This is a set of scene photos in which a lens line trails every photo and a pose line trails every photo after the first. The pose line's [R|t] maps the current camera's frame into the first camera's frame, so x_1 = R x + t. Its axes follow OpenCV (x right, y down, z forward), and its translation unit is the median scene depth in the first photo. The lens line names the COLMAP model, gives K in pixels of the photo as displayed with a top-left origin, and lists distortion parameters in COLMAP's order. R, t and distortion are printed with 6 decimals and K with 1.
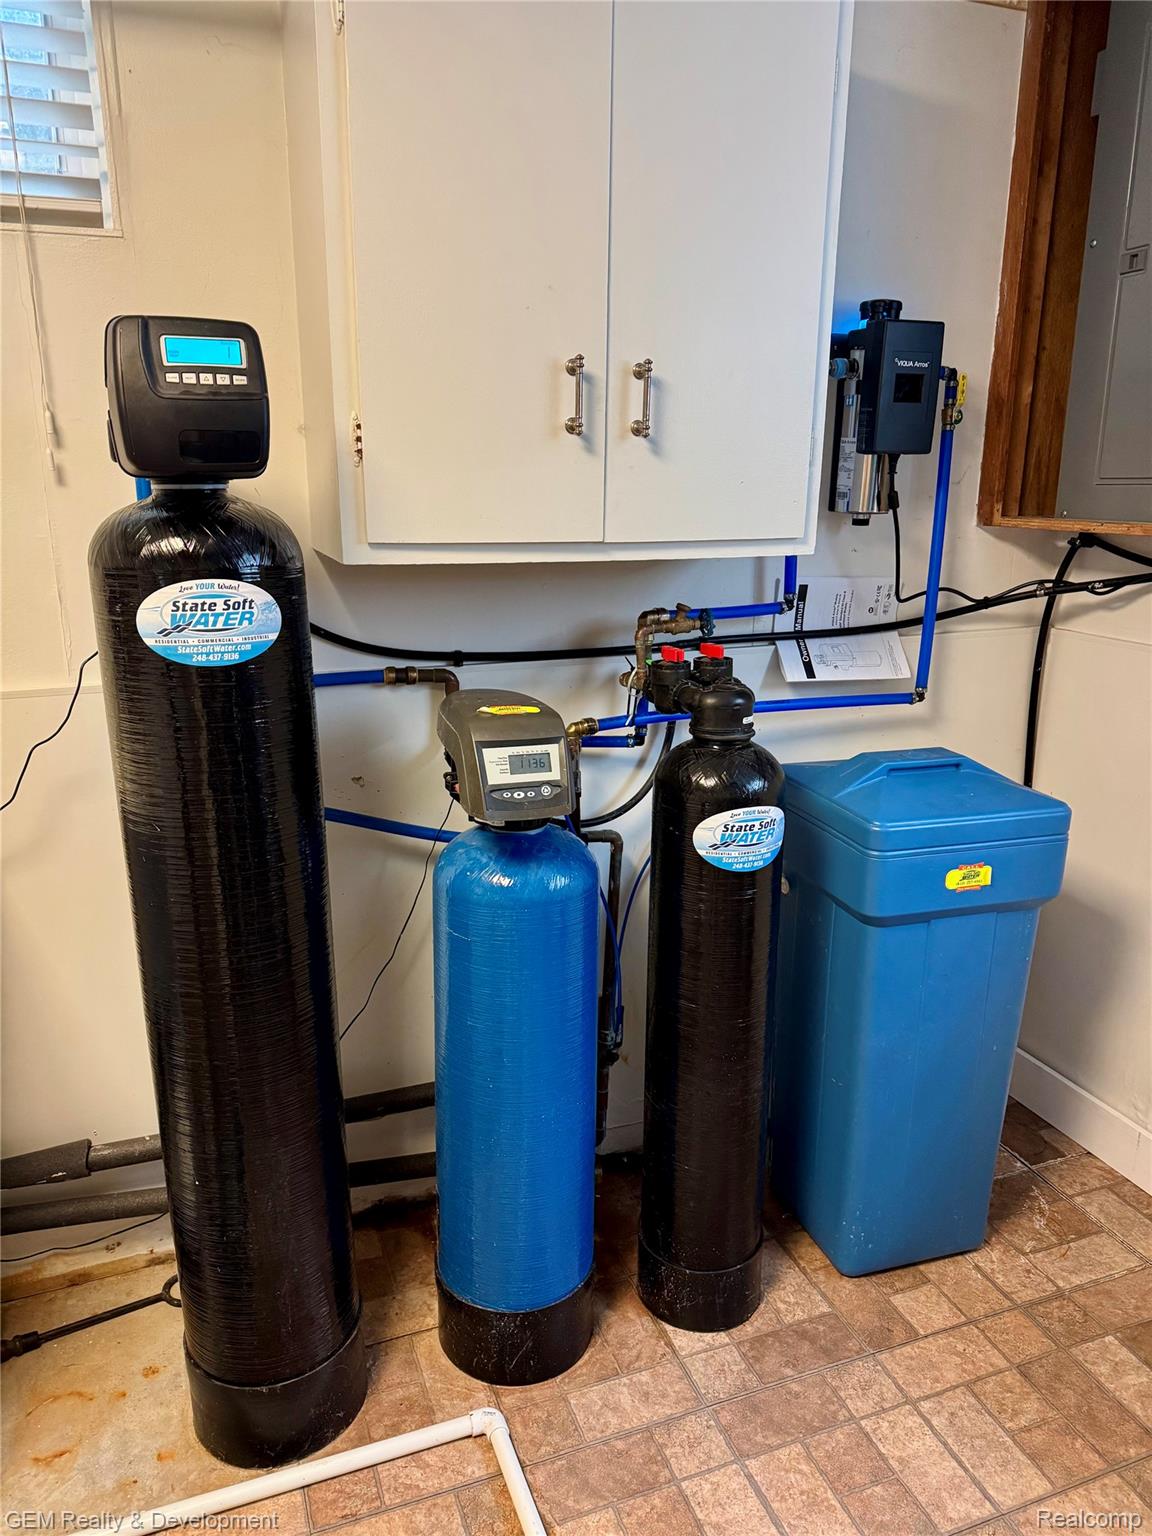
lens RADIAL K [[1038.2, 0, 576.0], [0, 1038.2, 768.0], [0, 0, 1]] dist [0.091019, -0.174503]
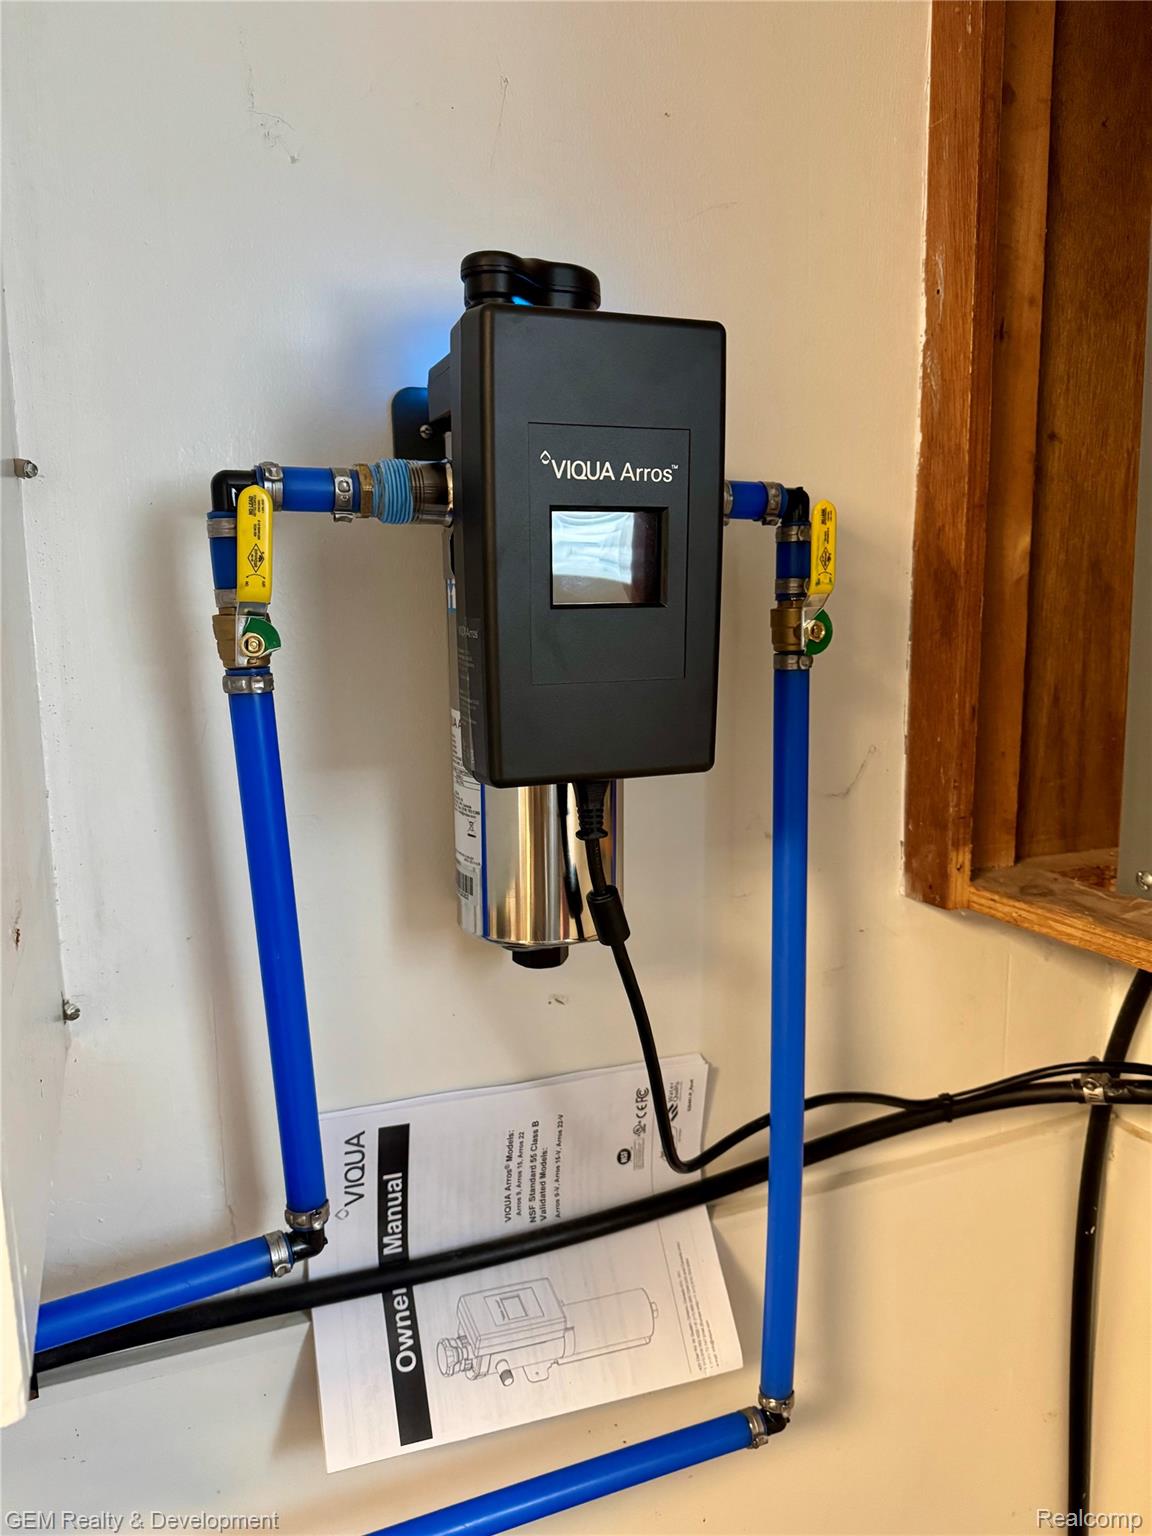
lens RADIAL K [[1038.2, 0, 576.0], [0, 1038.2, 768.0], [0, 0, 1]] dist [0.091019, -0.174503]
pose [[0.999479, -0.022116, 0.023520, 0.481597], [0.024835, 0.992168, -0.122419, -0.438299], [-0.020629, 0.122939, 0.992200, 1.179593]]
